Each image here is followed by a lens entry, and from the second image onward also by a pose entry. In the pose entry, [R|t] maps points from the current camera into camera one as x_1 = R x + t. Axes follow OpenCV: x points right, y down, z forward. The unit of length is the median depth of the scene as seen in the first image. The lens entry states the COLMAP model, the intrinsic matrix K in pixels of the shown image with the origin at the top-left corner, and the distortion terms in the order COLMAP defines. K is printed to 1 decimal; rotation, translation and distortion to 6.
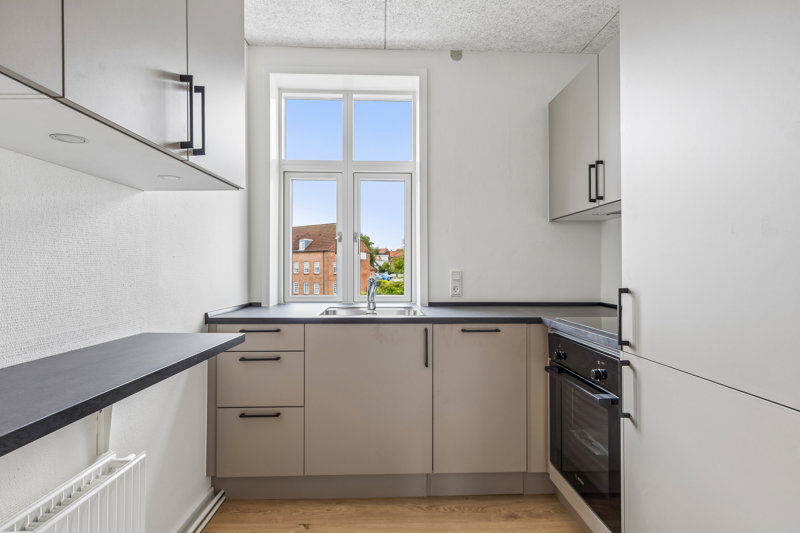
lens RADIAL K [[456.2, 0, 400.4], [0, 456.2, 262.9], [0, 0, 1]] dist [-0.000652, -0.000015]
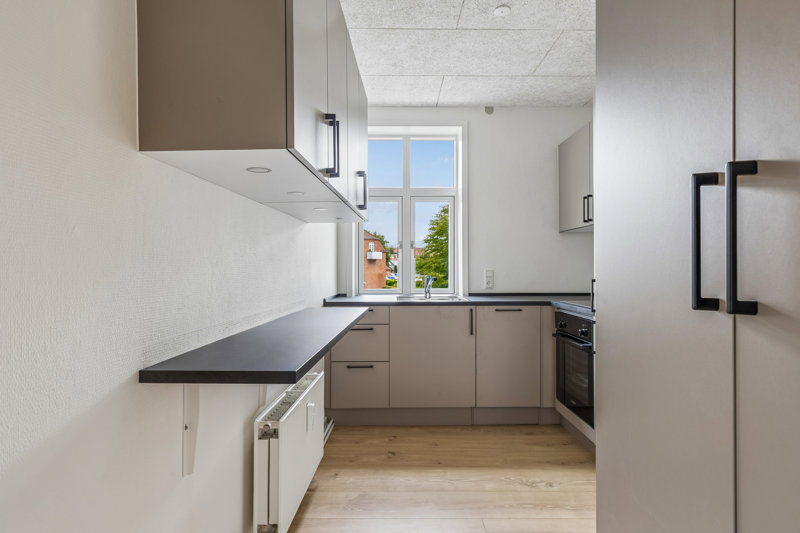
lens RADIAL K [[456.2, 0, 400.9], [0, 456.2, 272.4], [0, 0, 1]] dist [-0.000652, -0.000015]
pose [[0.999011, -0.004968, -0.044182, -0.100093], [0.005946, 0.999739, 0.022045, -0.007264], [0.044061, -0.022286, 0.998780, -0.456719]]
